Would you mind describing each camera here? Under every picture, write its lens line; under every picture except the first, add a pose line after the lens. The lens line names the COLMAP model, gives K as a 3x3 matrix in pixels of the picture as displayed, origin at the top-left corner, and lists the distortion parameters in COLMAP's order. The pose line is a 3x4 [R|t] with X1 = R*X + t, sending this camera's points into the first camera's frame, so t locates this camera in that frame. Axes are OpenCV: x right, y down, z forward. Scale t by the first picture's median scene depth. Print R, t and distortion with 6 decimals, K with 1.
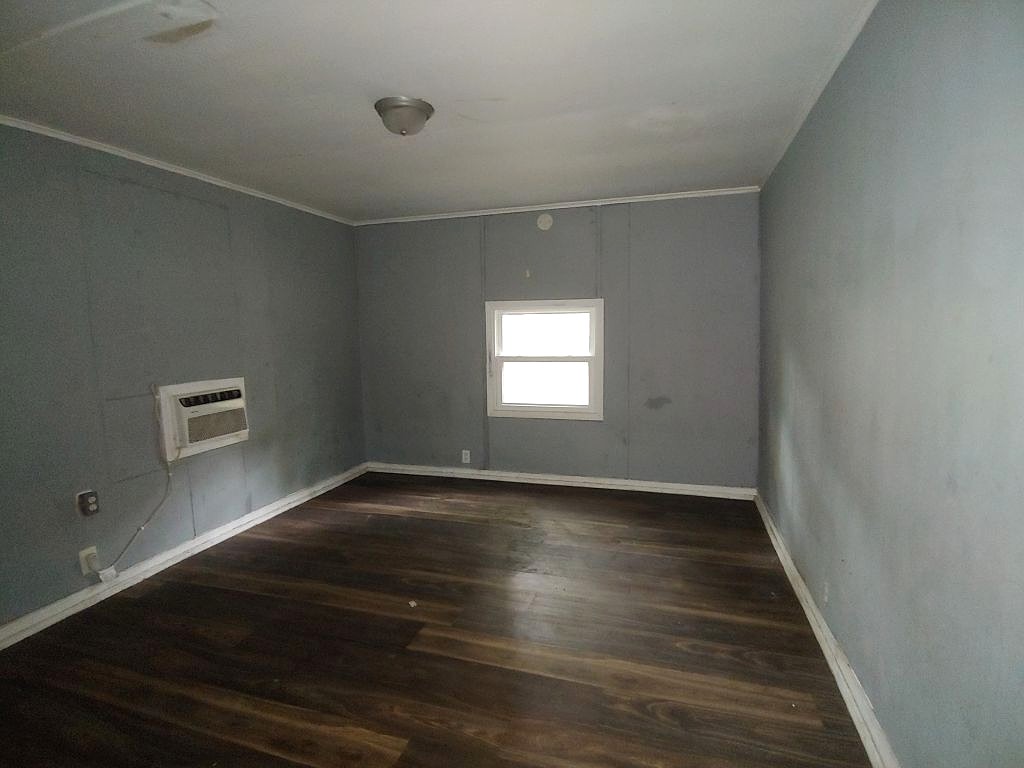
lens RADIAL K [[518.3, 0, 510.4], [0, 518.3, 383.8], [0, 0, 1]] dist [-0.014387, -0.000527]
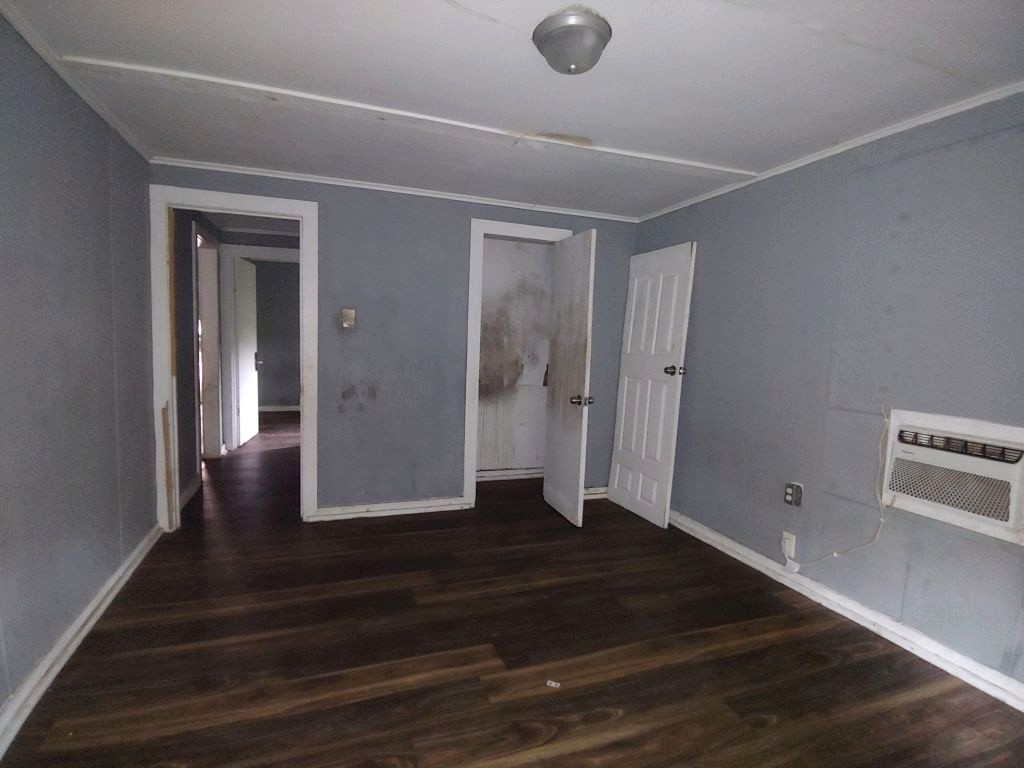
lens RADIAL K [[518.3, 0, 510.4], [0, 518.3, 383.8], [0, 0, 1]] dist [-0.014387, -0.000527]
pose [[-0.789451, 0.060393, -0.610835, 0.301269], [-0.076701, 0.977642, 0.195788, -0.161538], [0.609002, 0.201416, -0.767169, 1.408268]]
